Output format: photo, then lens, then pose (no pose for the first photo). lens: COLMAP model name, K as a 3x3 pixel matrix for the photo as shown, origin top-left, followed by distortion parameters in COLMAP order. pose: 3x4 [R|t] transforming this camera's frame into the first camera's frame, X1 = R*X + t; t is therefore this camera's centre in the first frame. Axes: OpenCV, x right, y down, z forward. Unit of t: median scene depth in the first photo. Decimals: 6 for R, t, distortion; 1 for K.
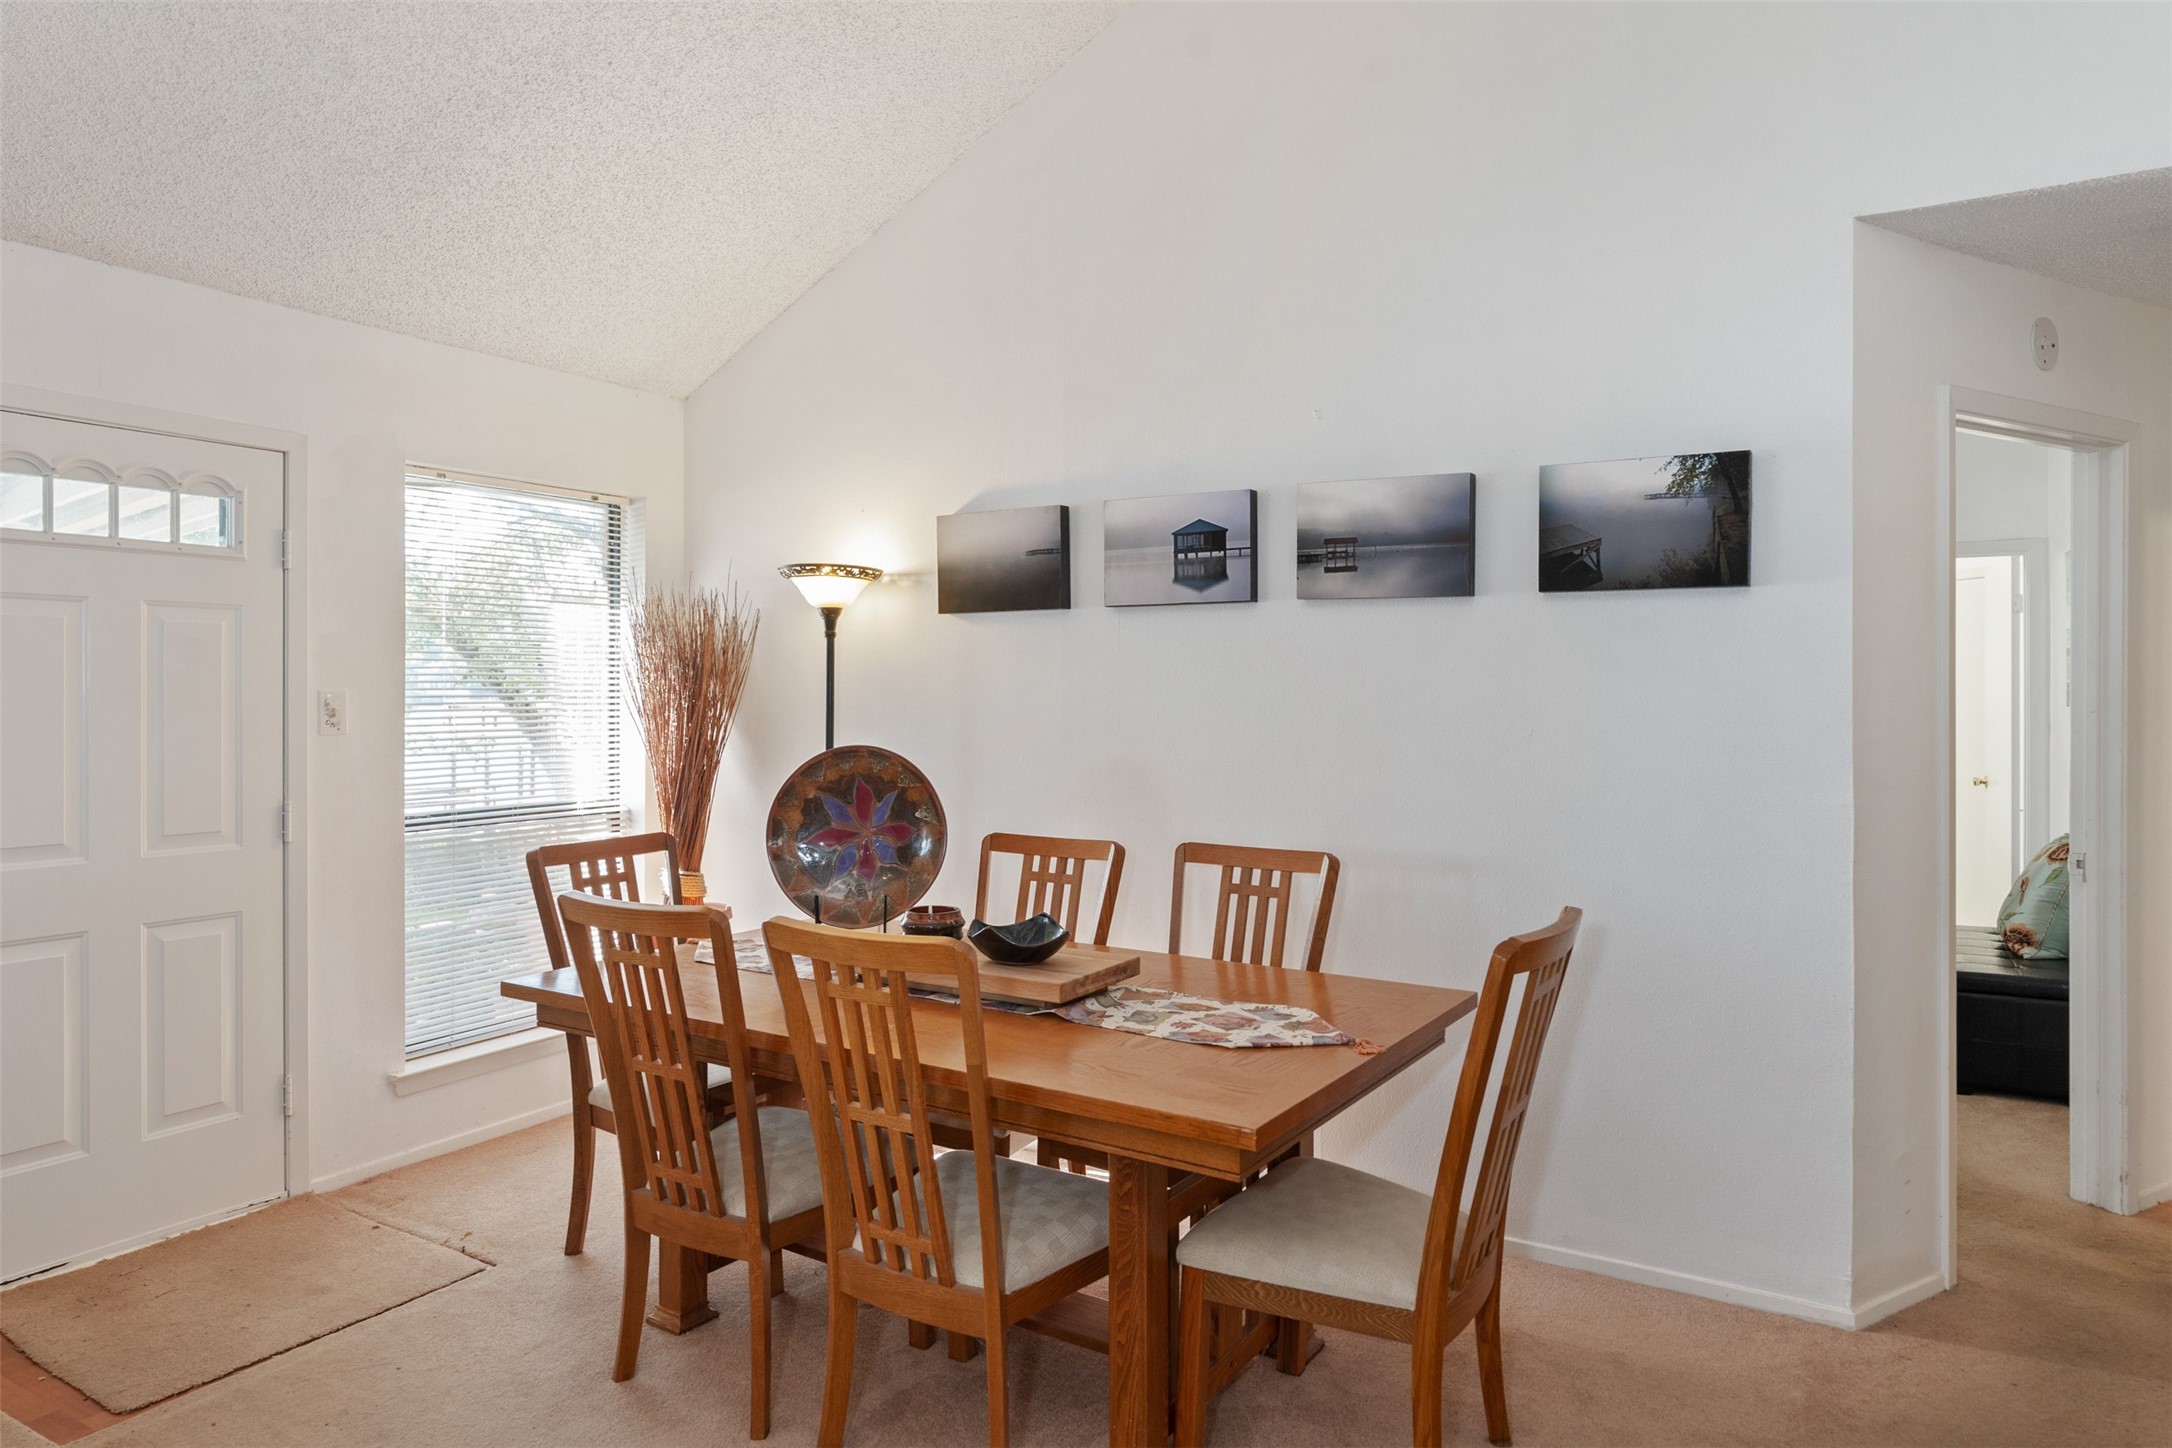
lens RADIAL K [[1353.0, 0, 1027.8], [0, 1353.0, 692.9], [0, 0, 1]] dist [-0.002916, -0.002493]
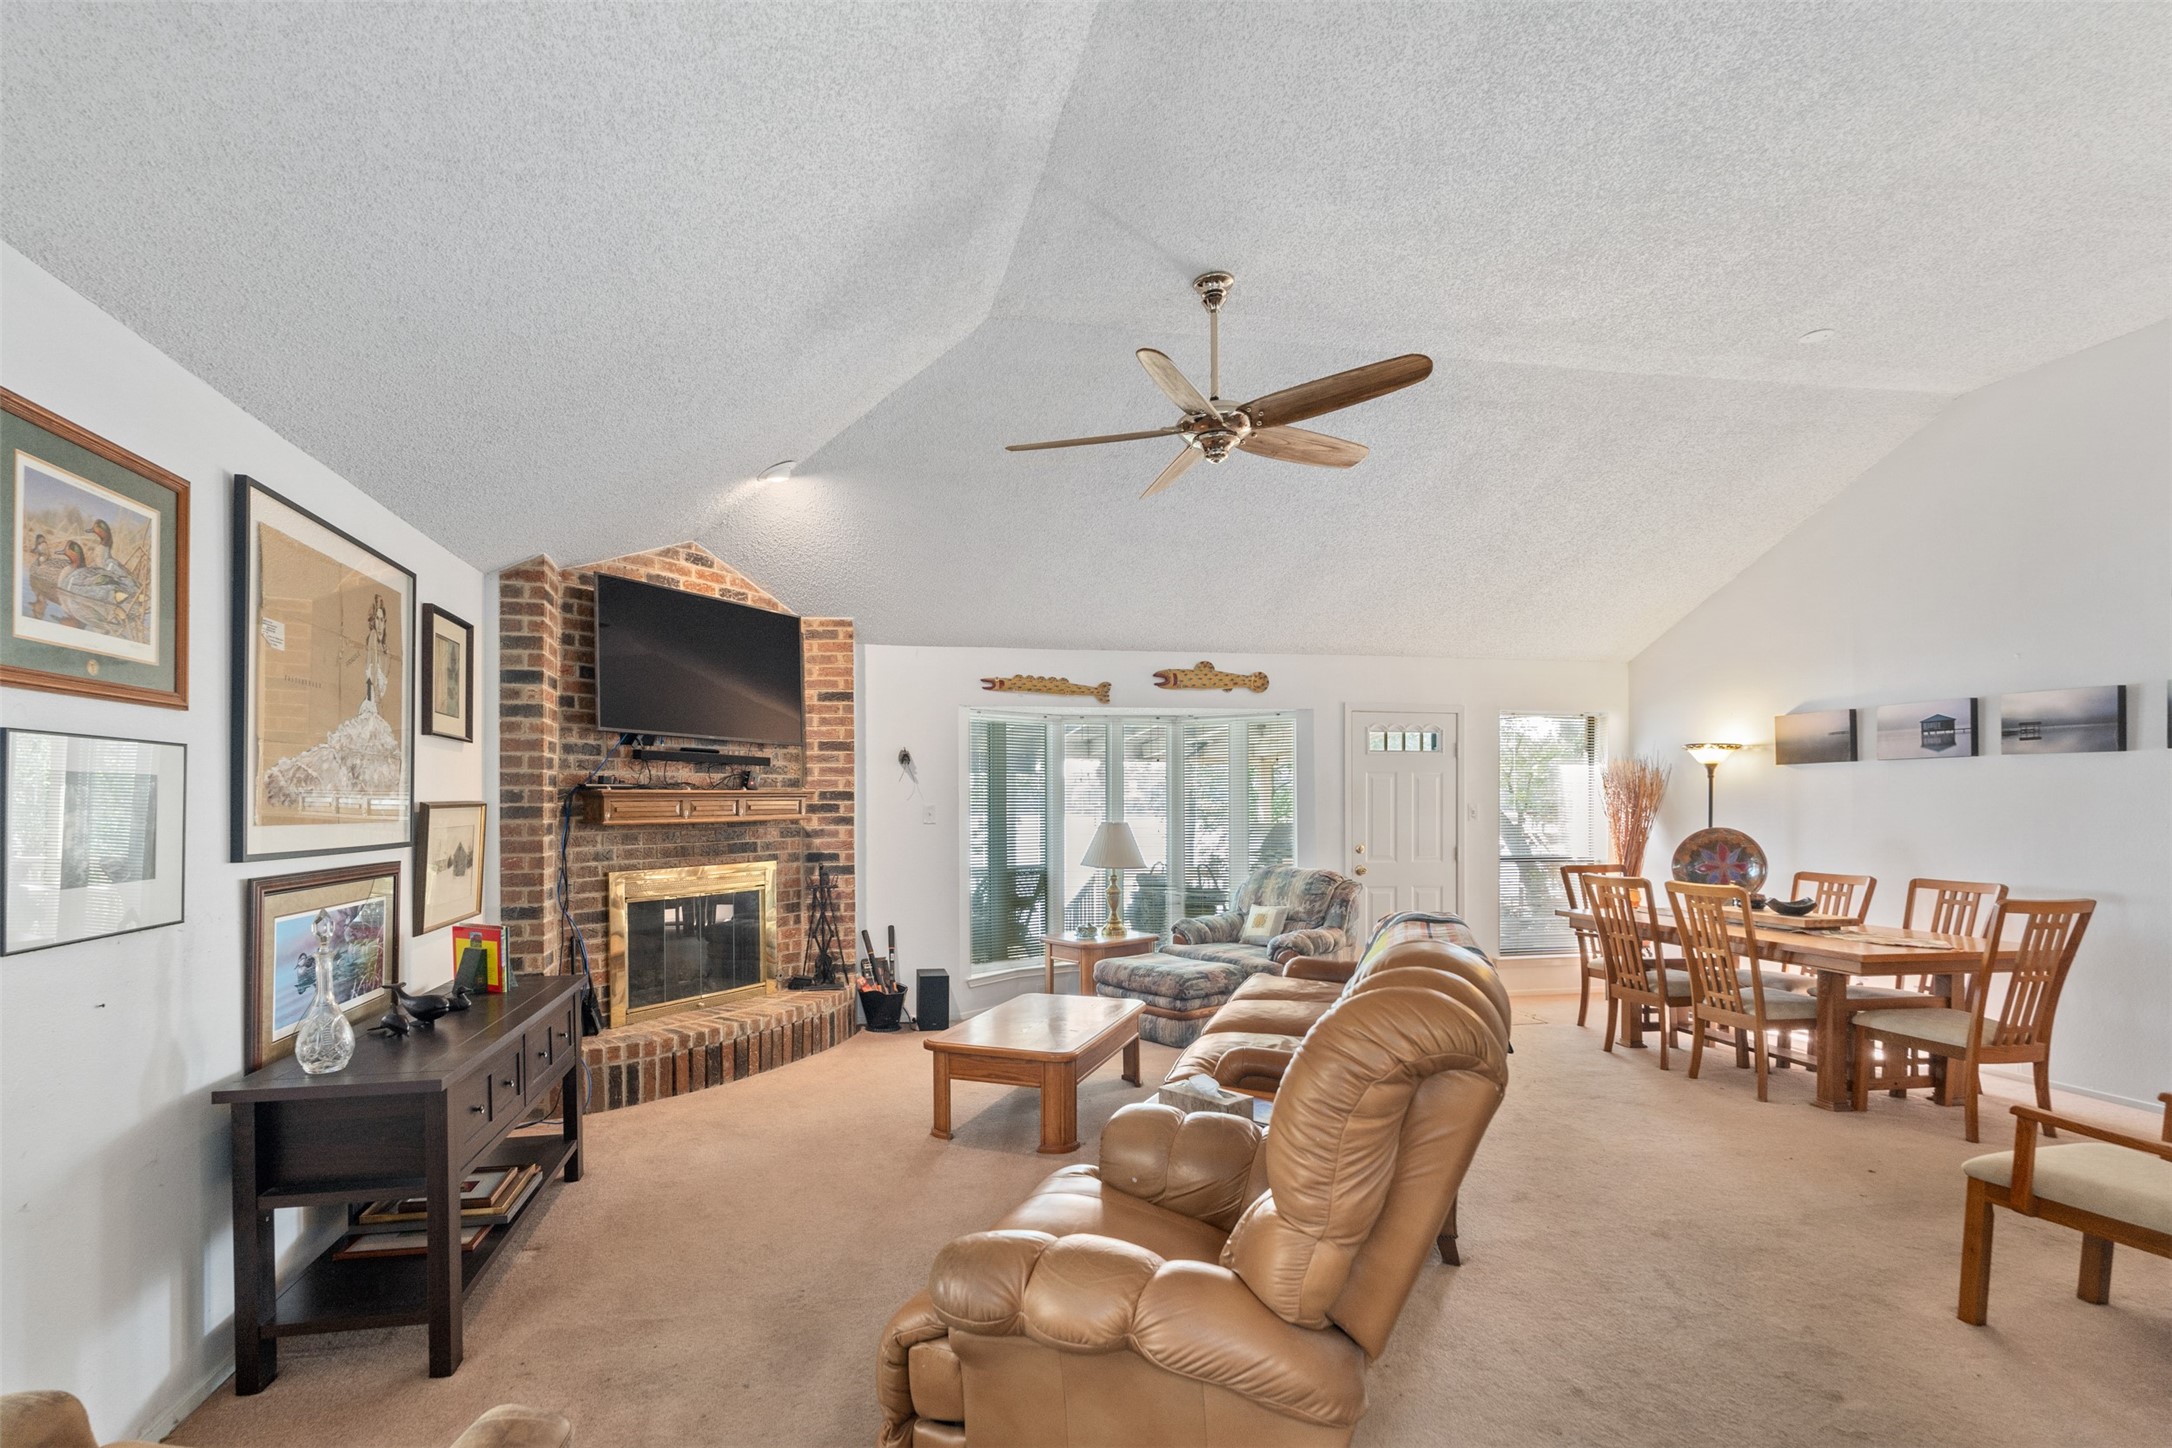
lens RADIAL K [[953.9, 0, 1003.2], [0, 953.9, 803.0], [0, 0, 1]] dist [-0.012600, 0.000978]
pose [[0.679247, -0.002034, -0.733907, 0.223817], [-0.001055, 0.999992, -0.003748, 0.005151], [0.733909, 0.003320, 0.679240, -0.955787]]
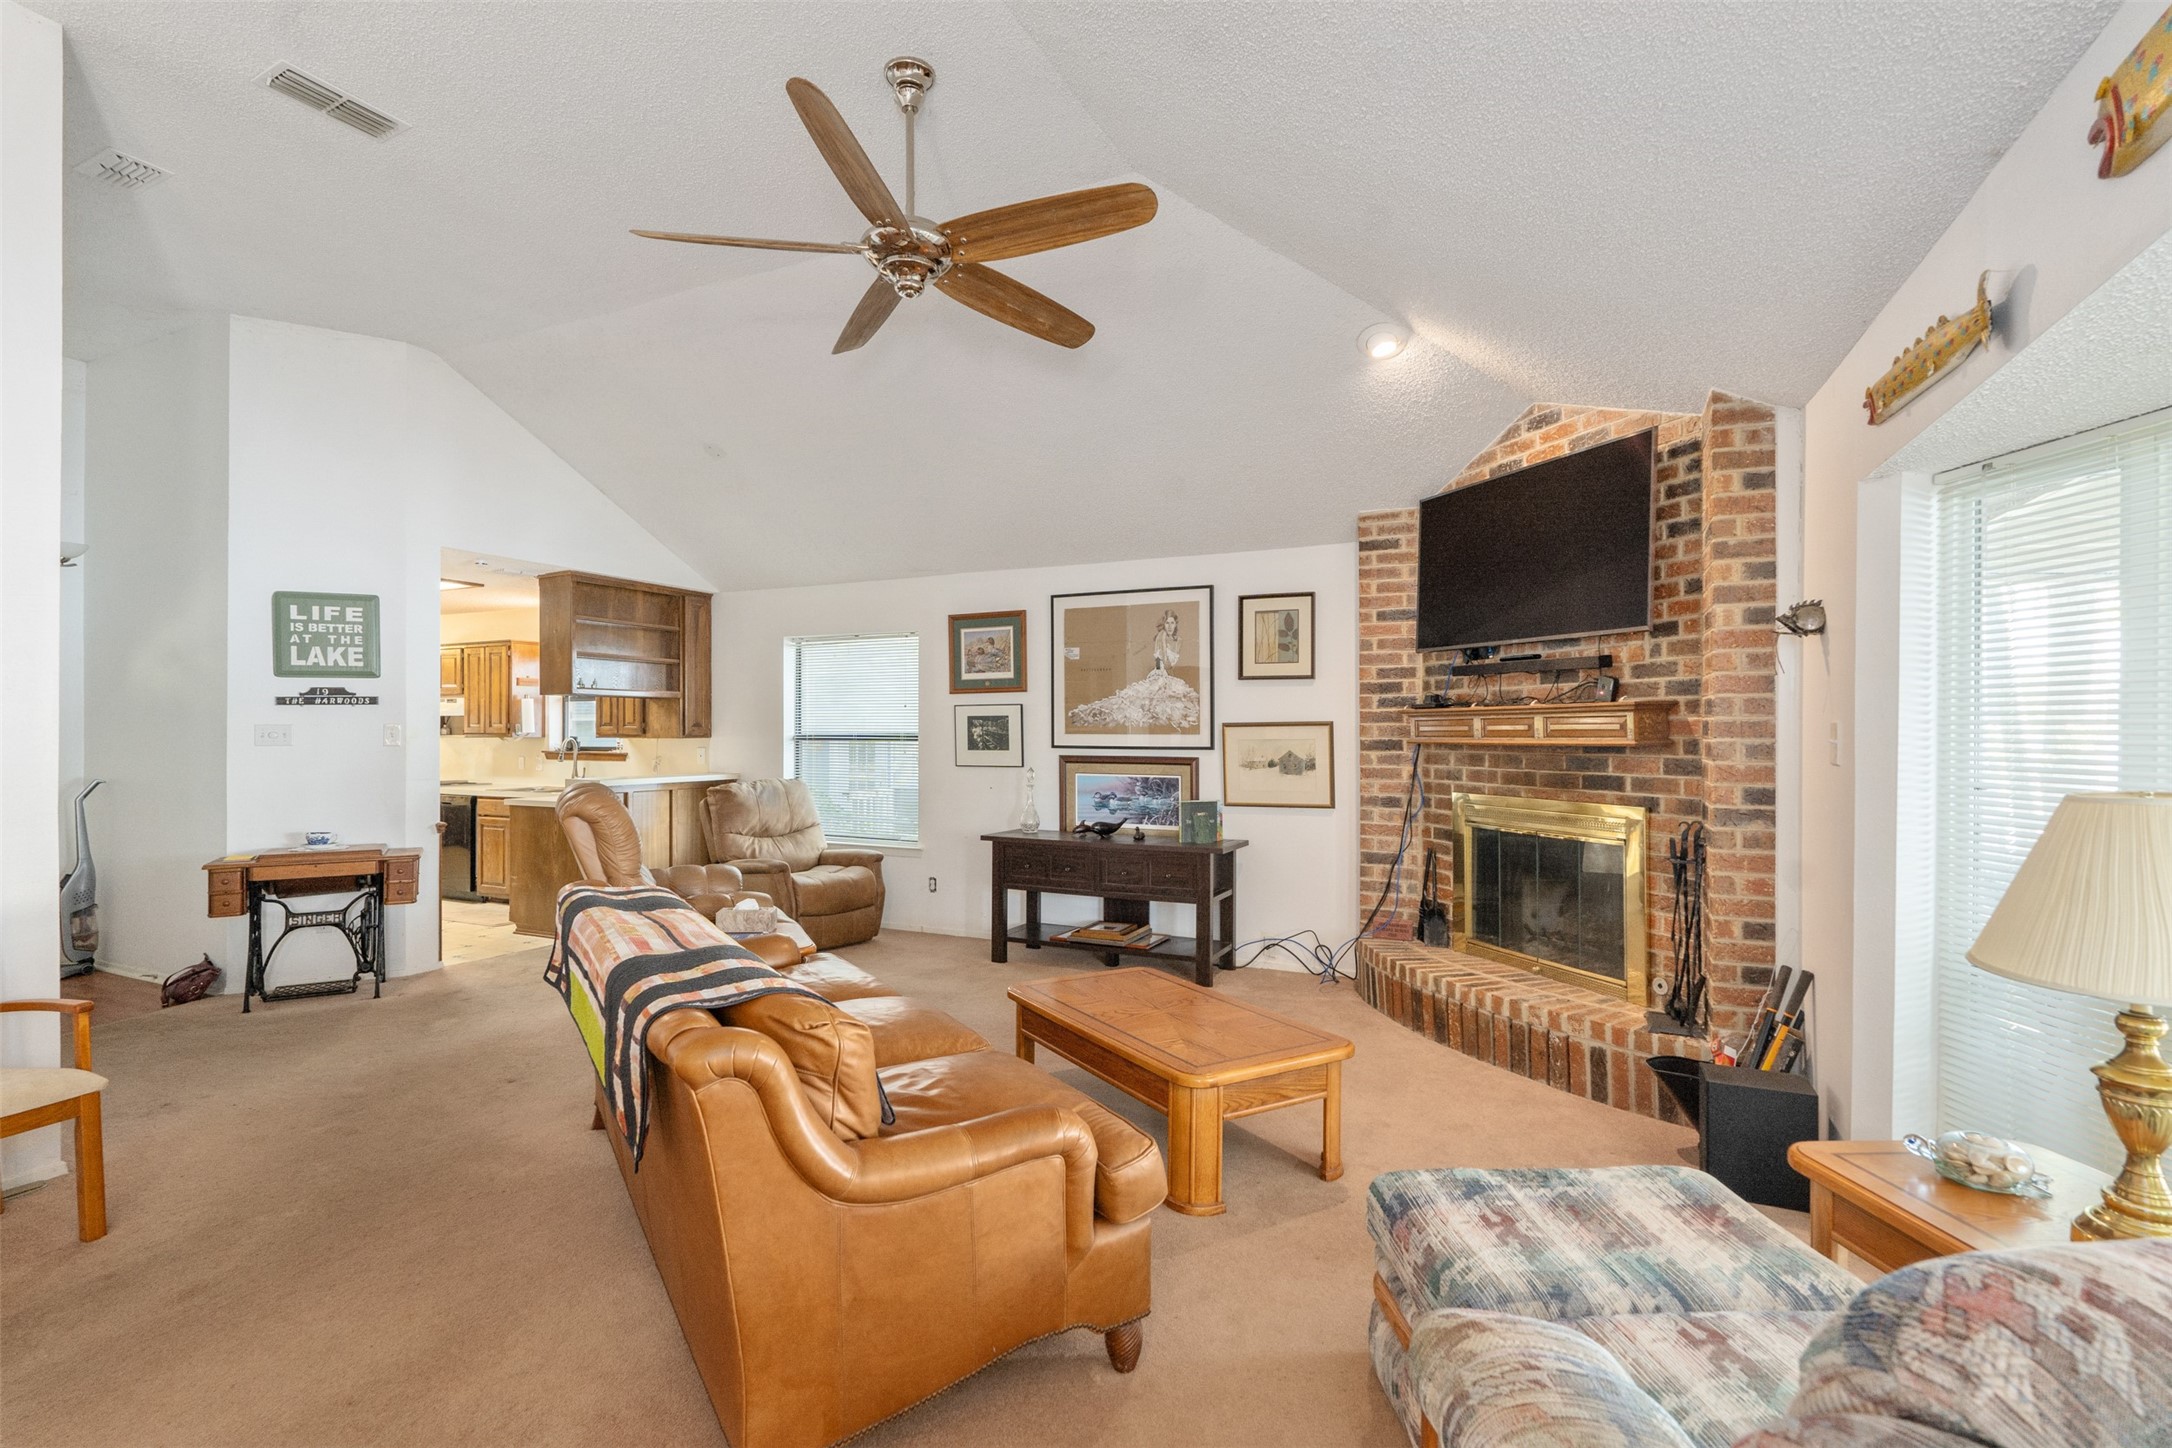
lens RADIAL K [[1017.9, 0, 1073.3], [0, 1017.9, 725.7], [0, 0, 1]] dist [-0.004910, -0.000238]
pose [[-0.993182, 0.003574, -0.116516, -0.439750], [0.003207, 0.999989, 0.003336, -0.000533], [0.116527, 0.002940, -0.993183, 0.882775]]
